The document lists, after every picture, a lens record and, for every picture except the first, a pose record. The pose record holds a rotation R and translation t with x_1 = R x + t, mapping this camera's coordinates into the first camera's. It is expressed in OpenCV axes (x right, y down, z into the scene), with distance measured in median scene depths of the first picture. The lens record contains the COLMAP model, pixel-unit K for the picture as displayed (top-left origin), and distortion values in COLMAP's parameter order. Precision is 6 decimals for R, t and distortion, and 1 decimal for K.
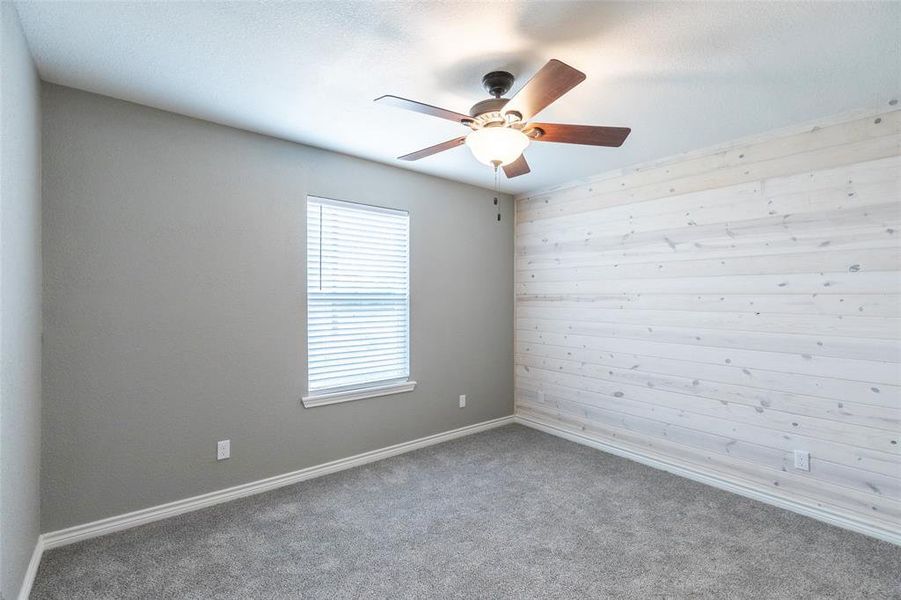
lens RADIAL K [[407.2, 0, 447.5], [0, 407.2, 302.2], [0, 0, 1]] dist [0.003816, -0.000467]
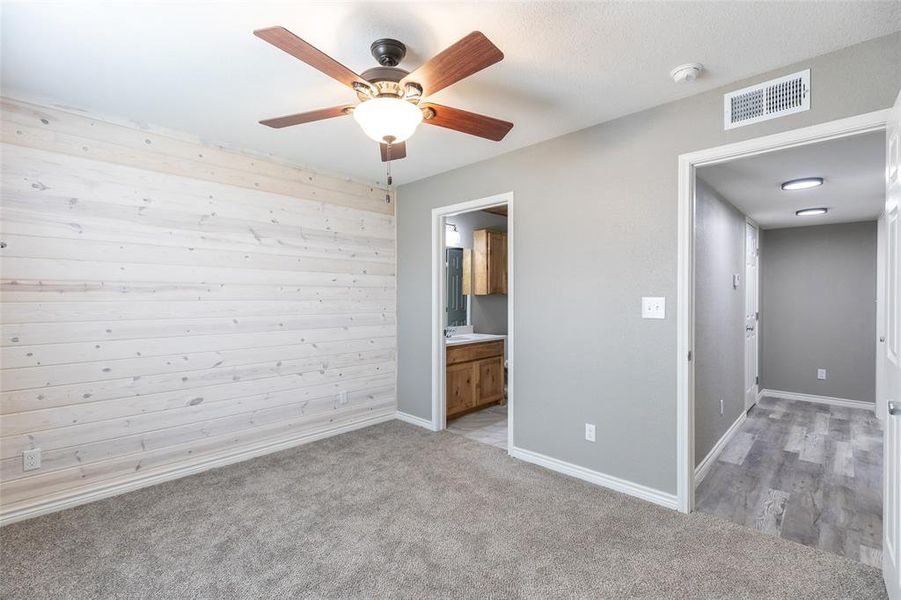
lens RADIAL K [[407.2, 0, 447.5], [0, 407.2, 302.2], [0, 0, 1]] dist [0.003816, -0.000467]
pose [[-0.125886, -0.023924, 0.991756, -0.564237], [0.004403, 0.999686, 0.024674, 0.000617], [-0.992035, 0.007472, -0.125741, 0.681481]]
